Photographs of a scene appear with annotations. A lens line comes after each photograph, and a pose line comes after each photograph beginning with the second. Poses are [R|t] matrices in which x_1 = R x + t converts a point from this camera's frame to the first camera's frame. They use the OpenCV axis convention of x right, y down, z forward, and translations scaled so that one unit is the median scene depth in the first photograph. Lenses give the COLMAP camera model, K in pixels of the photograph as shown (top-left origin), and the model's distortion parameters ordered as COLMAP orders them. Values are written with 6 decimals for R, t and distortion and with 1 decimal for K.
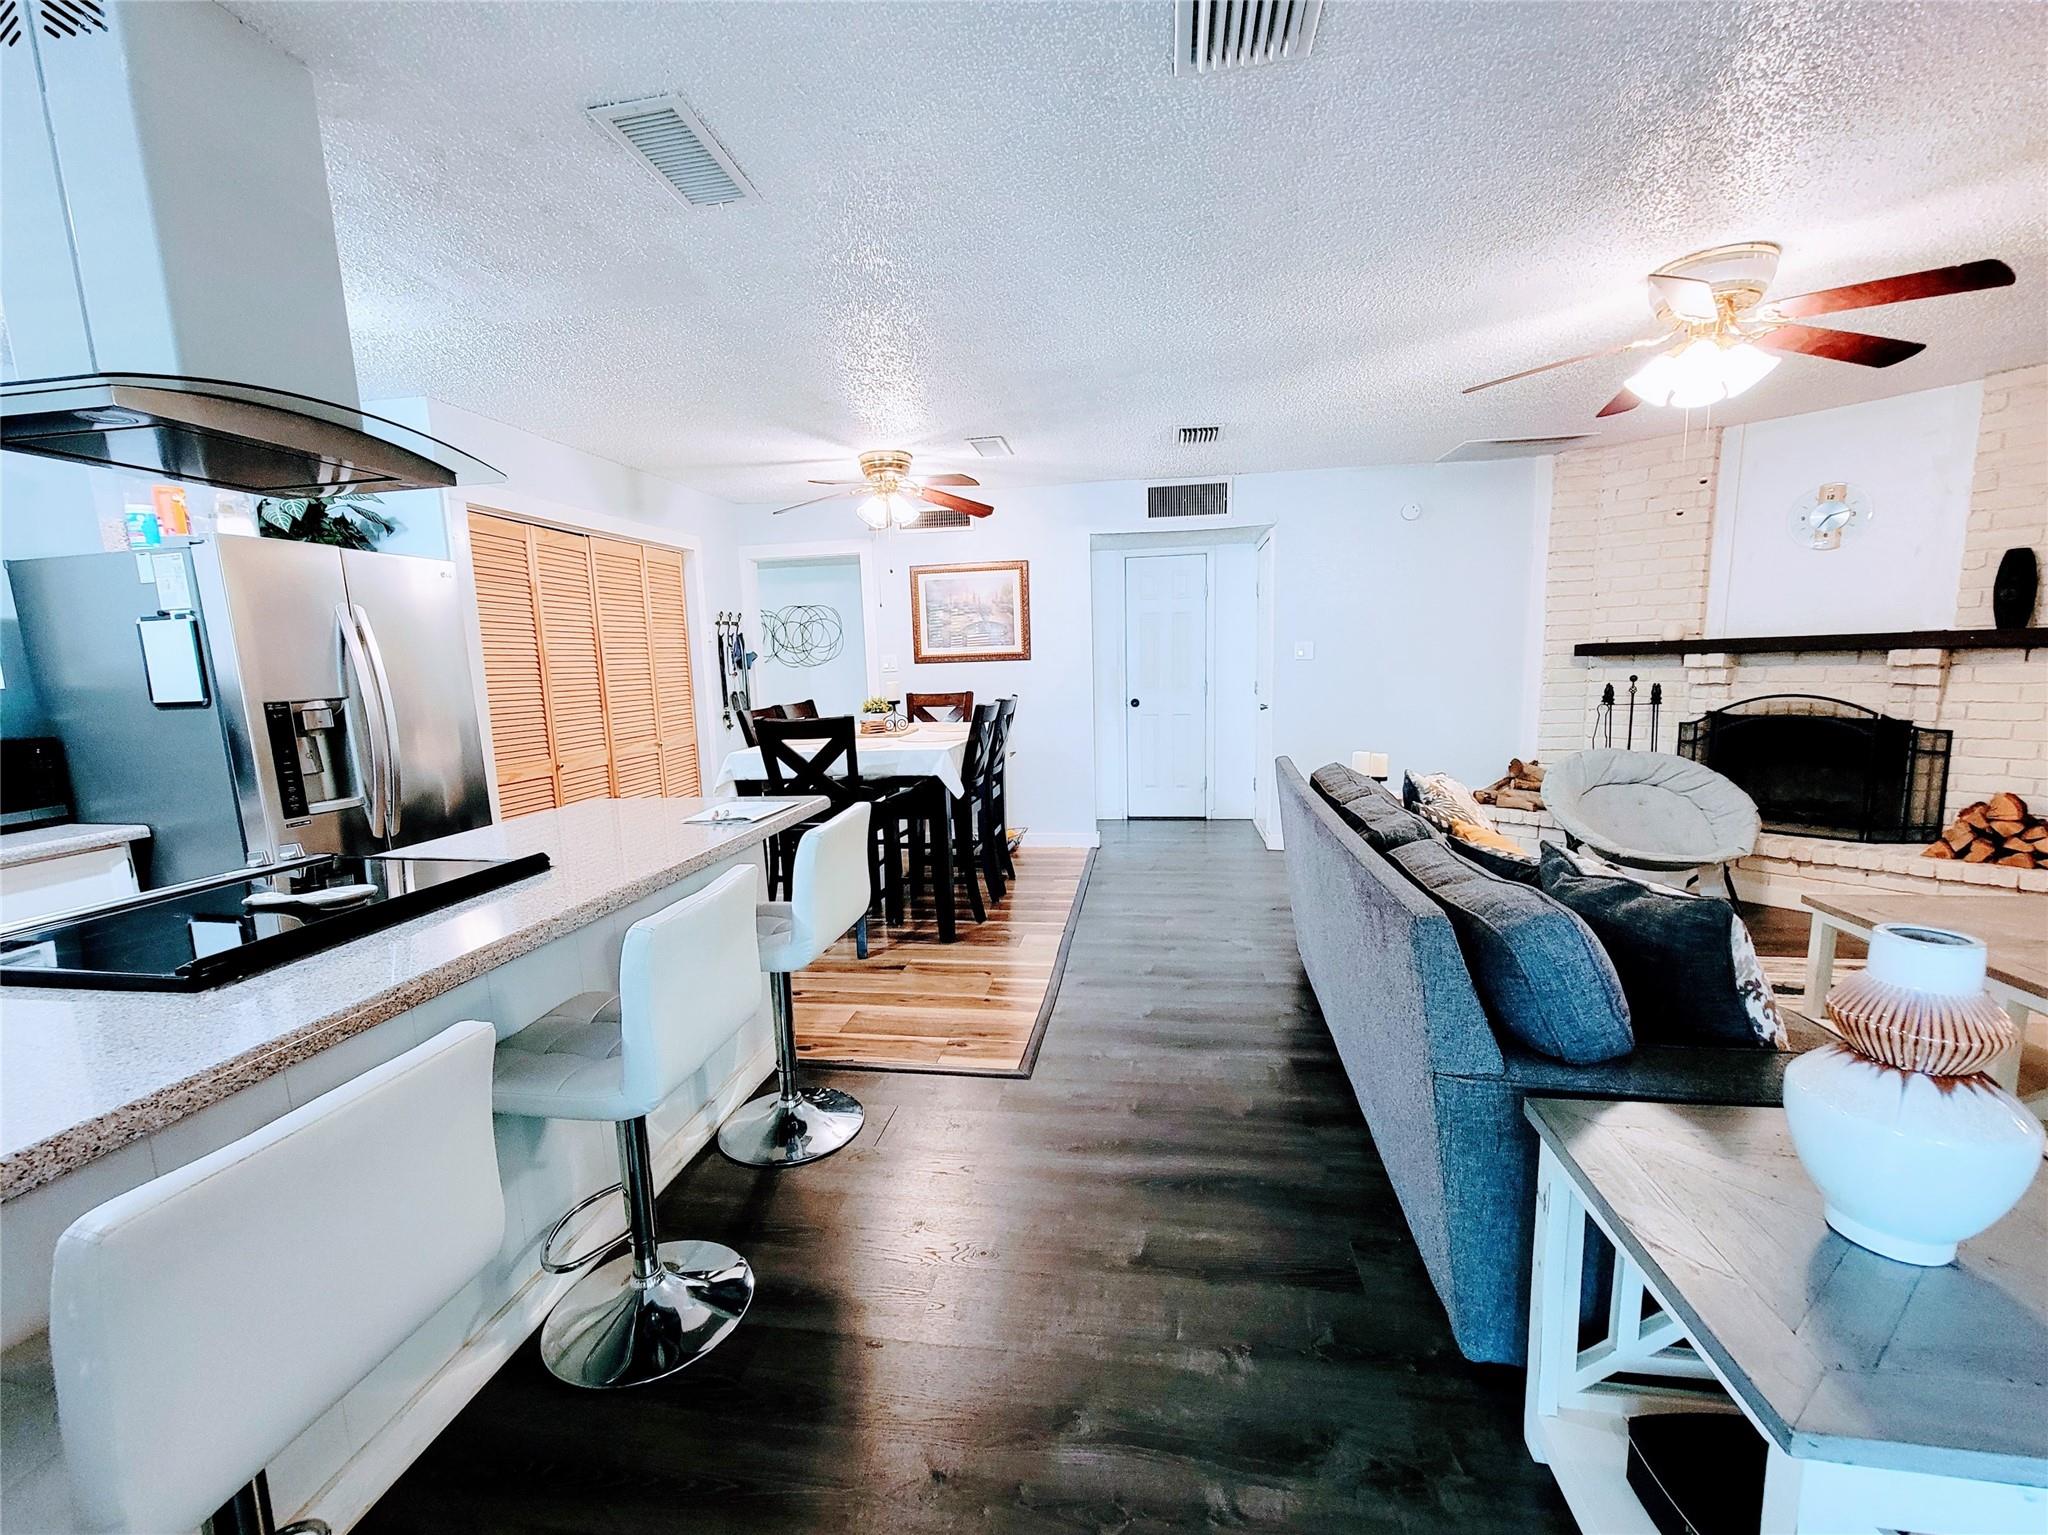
lens RADIAL K [[858.9, 0, 1024.8], [0, 858.9, 779.3], [0, 0, 1]] dist [-0.000258, -0.000170]
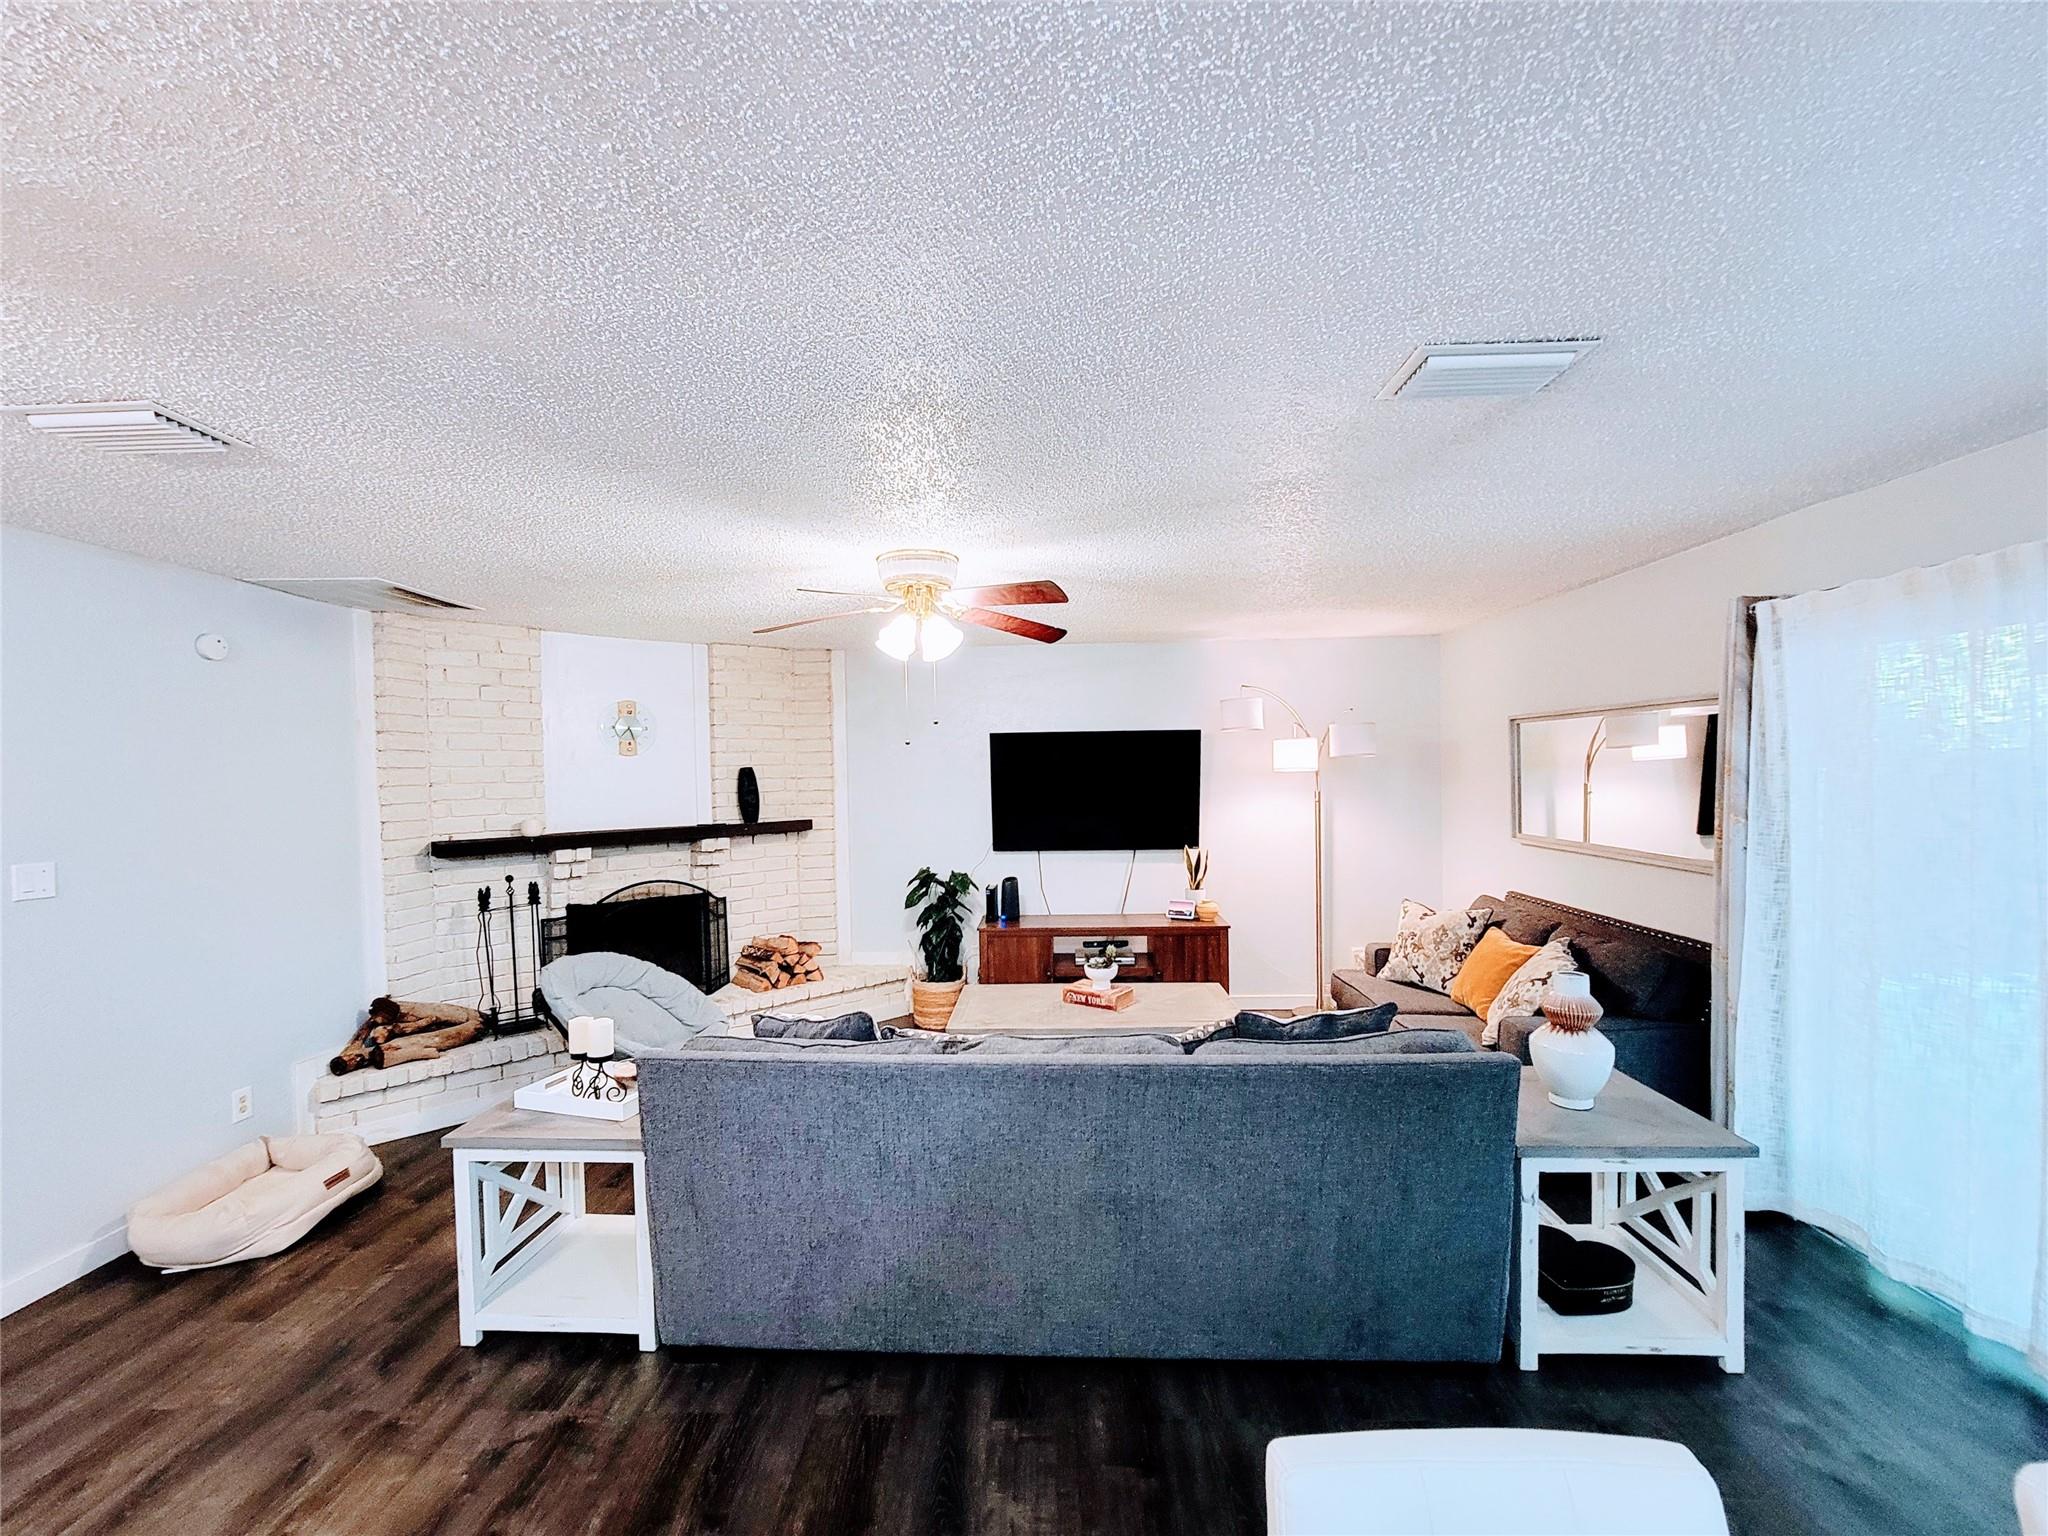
lens RADIAL K [[840.3, 0, 1018.5], [0, 840.3, 788.3], [0, 0, 1]] dist [-0.010916, 0.004240]
pose [[-0.107904, 0.027456, 0.993782, -0.242580], [0.168913, 0.985591, -0.008889, -0.118596], [-0.979707, 0.166903, -0.110987, 0.584689]]
